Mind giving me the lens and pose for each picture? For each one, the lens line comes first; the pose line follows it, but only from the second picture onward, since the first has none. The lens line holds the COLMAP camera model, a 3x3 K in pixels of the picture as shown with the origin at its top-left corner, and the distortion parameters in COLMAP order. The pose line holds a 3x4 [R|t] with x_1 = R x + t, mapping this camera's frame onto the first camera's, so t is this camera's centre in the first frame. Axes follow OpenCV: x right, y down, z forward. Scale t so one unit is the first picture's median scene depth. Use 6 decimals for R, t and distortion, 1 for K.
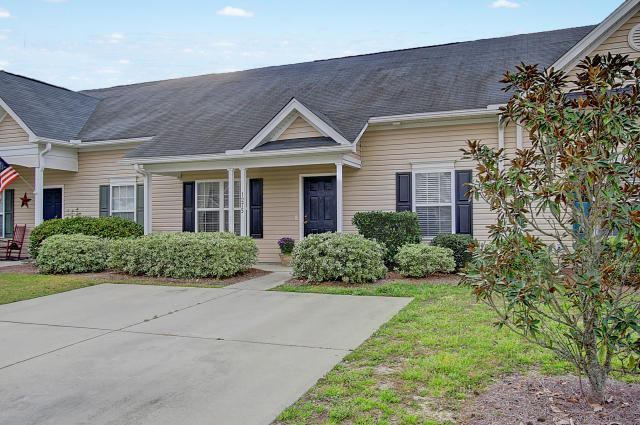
lens RADIAL K [[574.3, 0, 320.0], [0, 574.3, 212.5], [0, 0, 1]] dist [-0.000108, -0.000404]
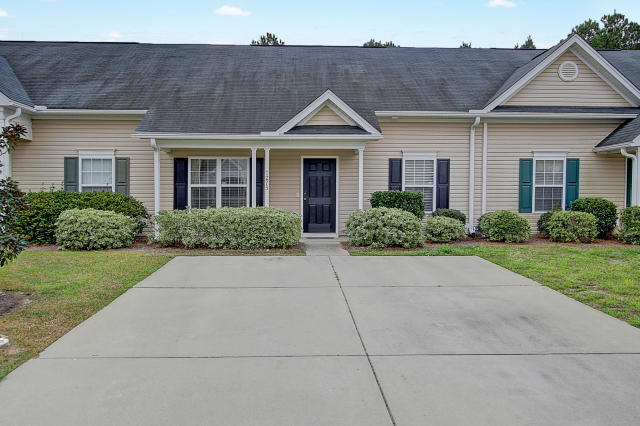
lens RADIAL K [[574.3, 0, 320.0], [0, 574.3, 213.0], [0, 0, 1]] dist [-0.000108, -0.000404]
pose [[0.902582, 0.000078, 0.430519, -0.510993], [-0.015747, 0.999337, 0.032833, 0.007528], [-0.430231, -0.036414, 0.901984, -0.027001]]
